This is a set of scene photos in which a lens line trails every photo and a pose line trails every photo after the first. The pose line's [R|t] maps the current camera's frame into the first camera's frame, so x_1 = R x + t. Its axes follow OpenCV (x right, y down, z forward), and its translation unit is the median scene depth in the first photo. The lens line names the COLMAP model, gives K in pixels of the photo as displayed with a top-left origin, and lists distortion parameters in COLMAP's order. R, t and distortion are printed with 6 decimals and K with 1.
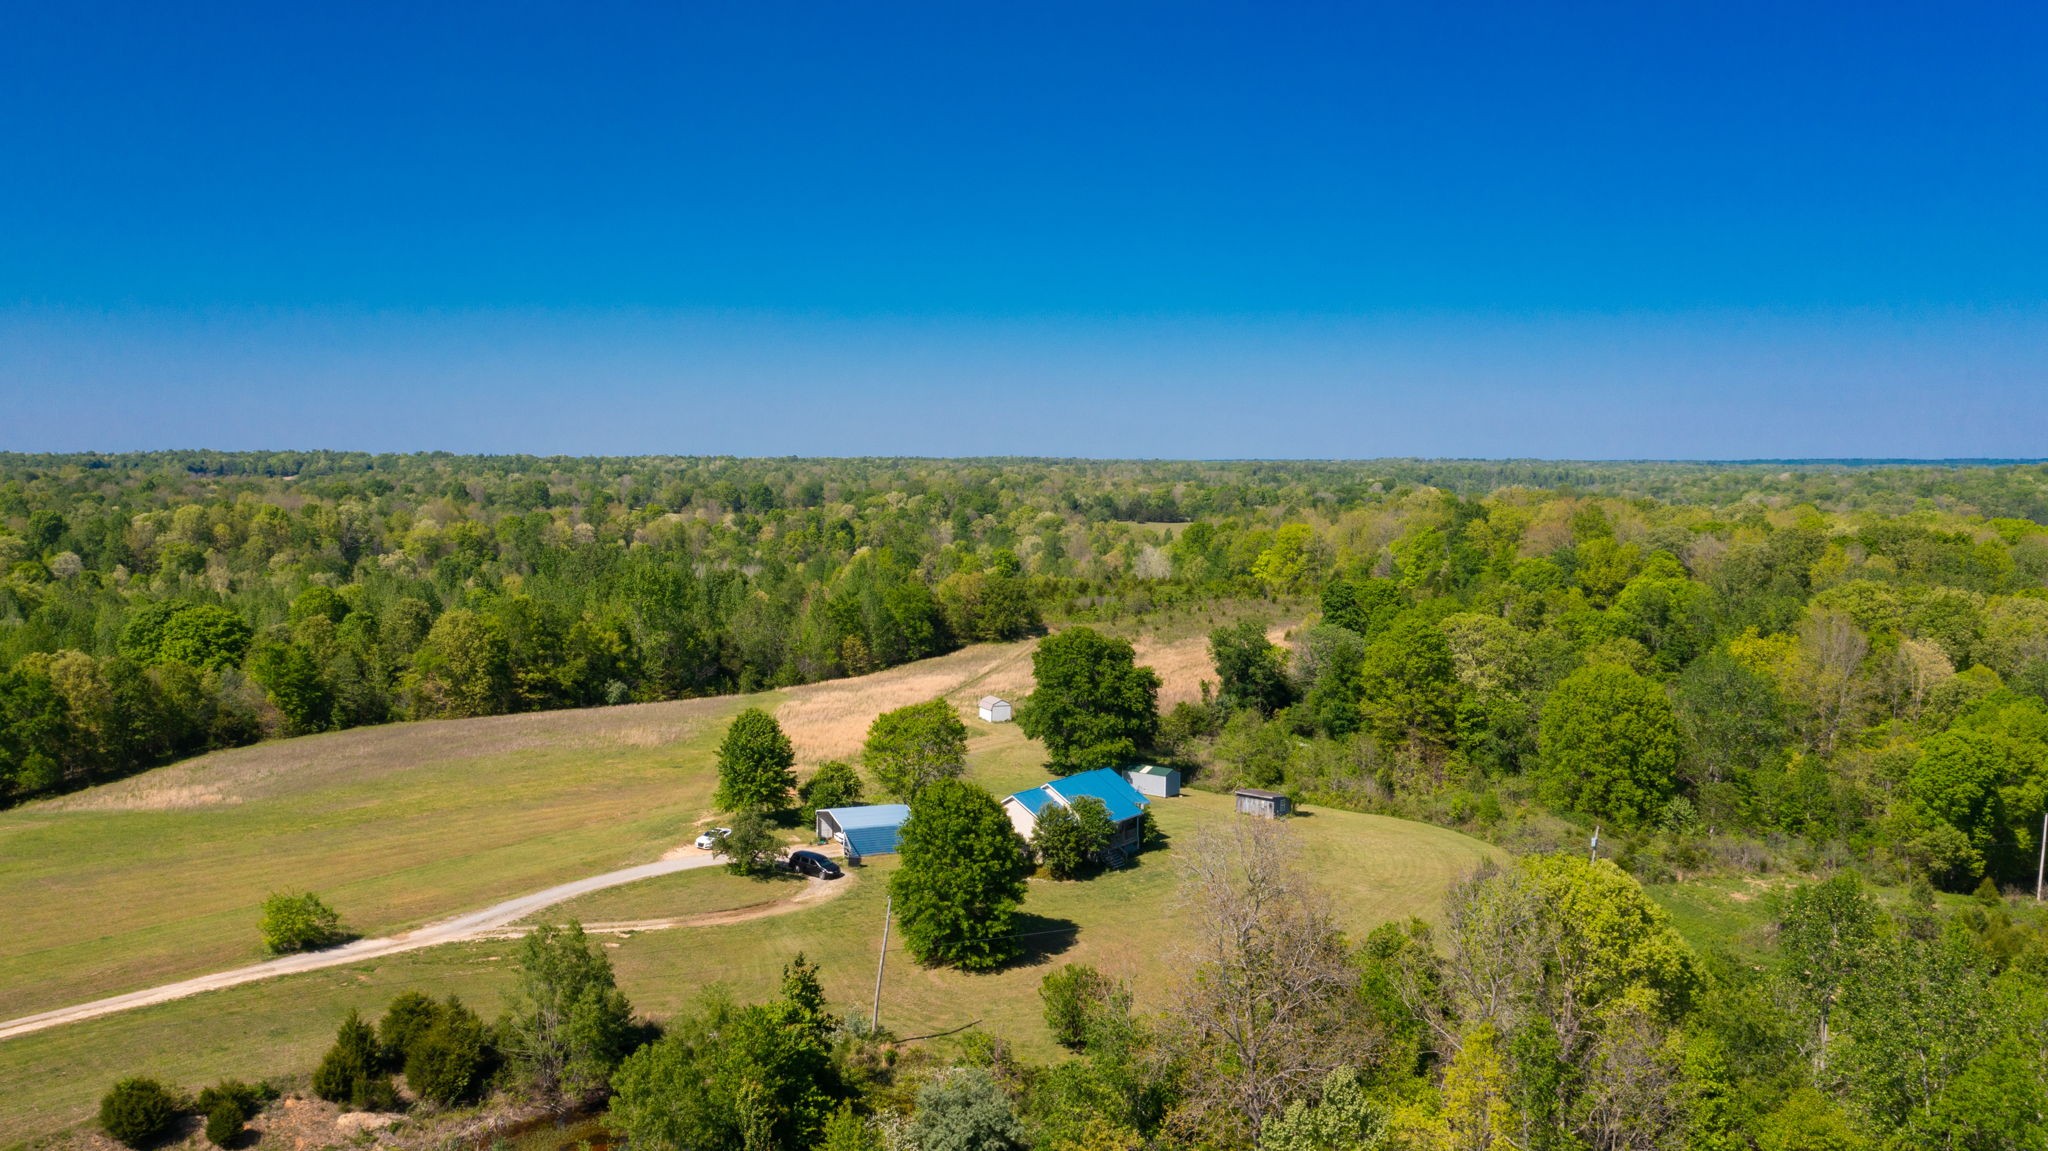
lens RADIAL K [[1620.9, 0, 1005.0], [0, 1620.9, 573.1], [0, 0, 1]] dist [-0.011792, 0.005170]
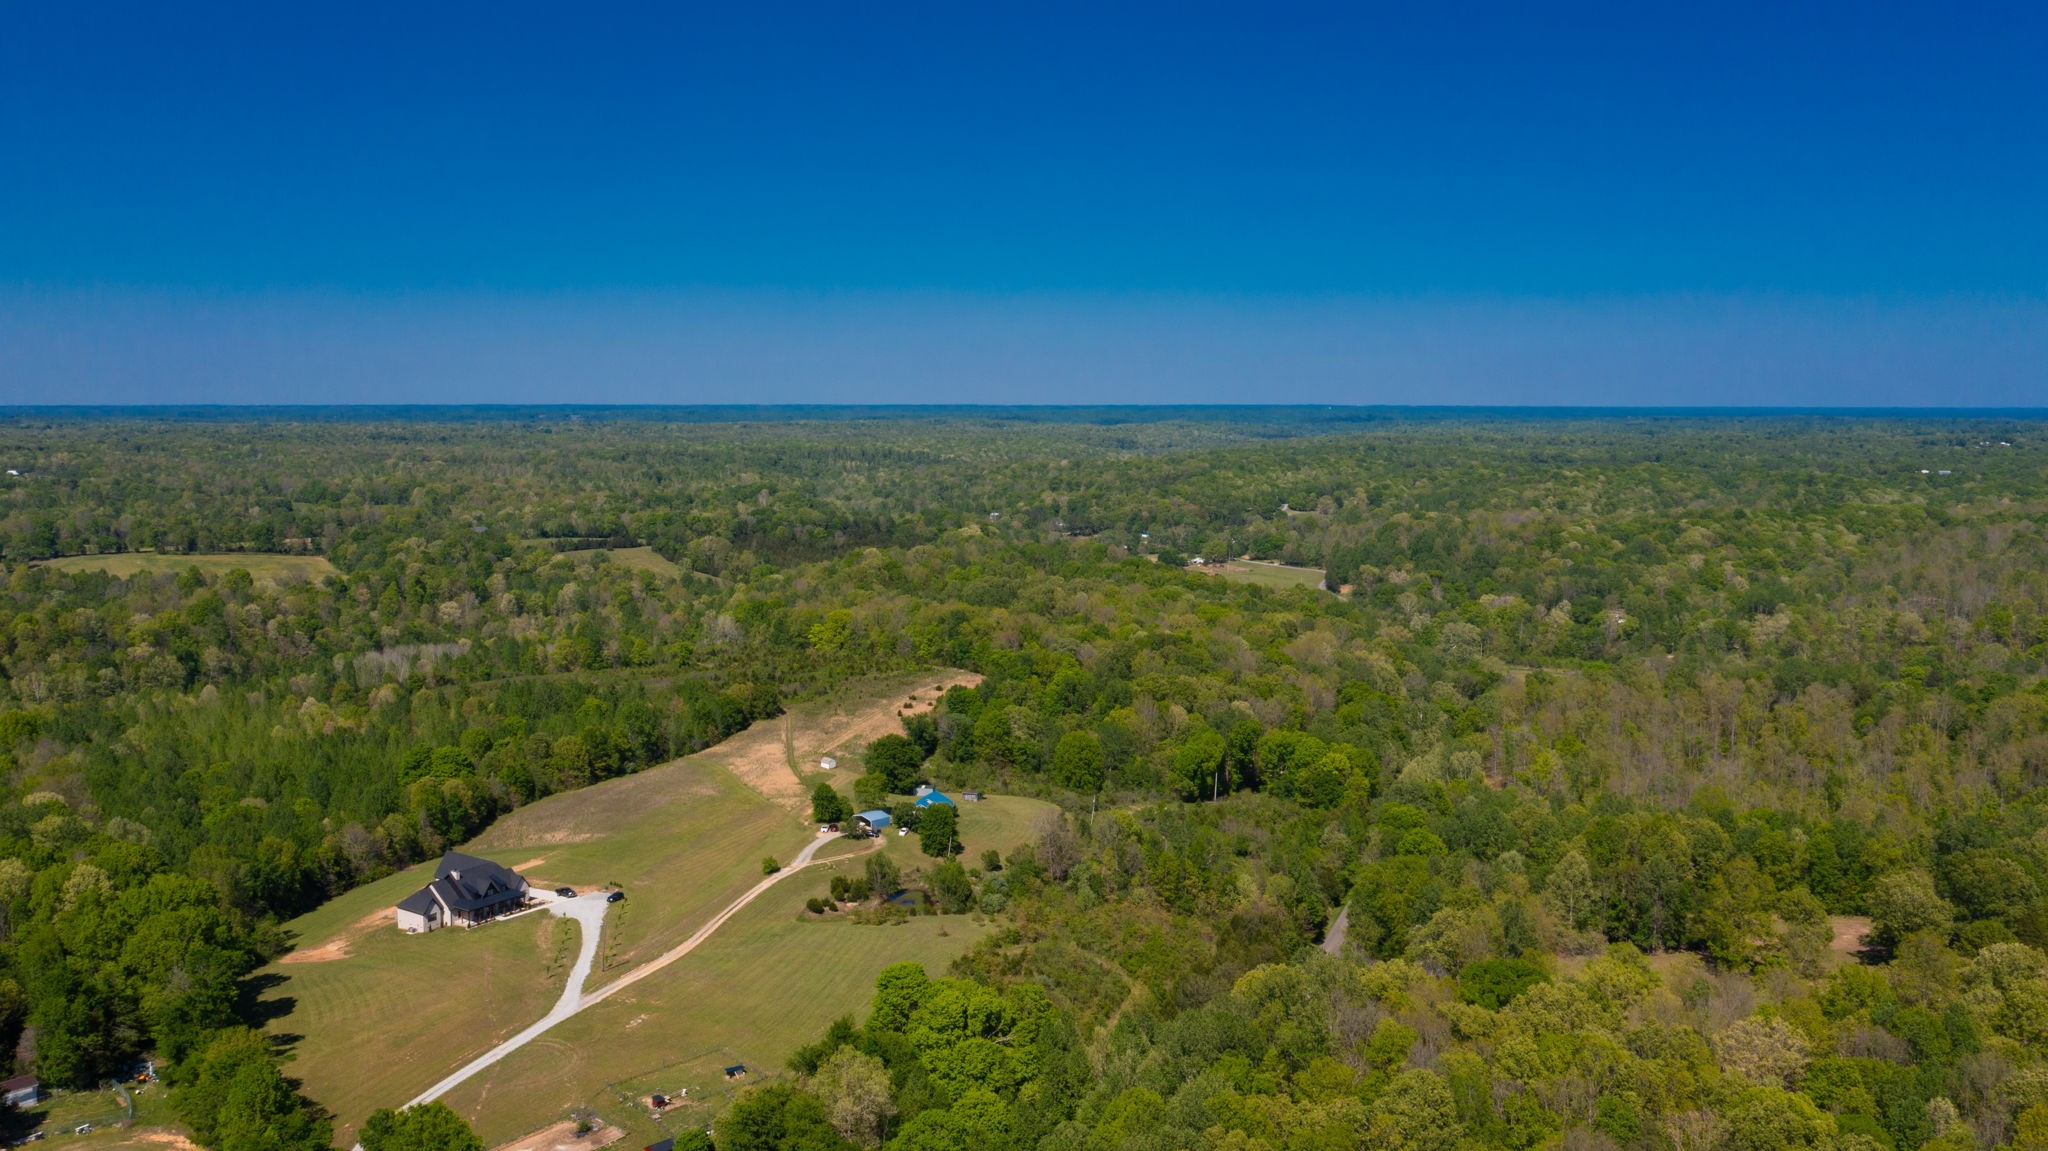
lens RADIAL K [[1619.1, 0, 1016.7], [0, 1619.1, 572.9], [0, 0, 1]] dist [-0.015964, 0.011013]
pose [[0.909026, -0.042164, 0.414600, -0.801581], [0.027073, 0.998742, 0.042212, -0.314262], [-0.415858, -0.027148, 0.909024, -1.364993]]
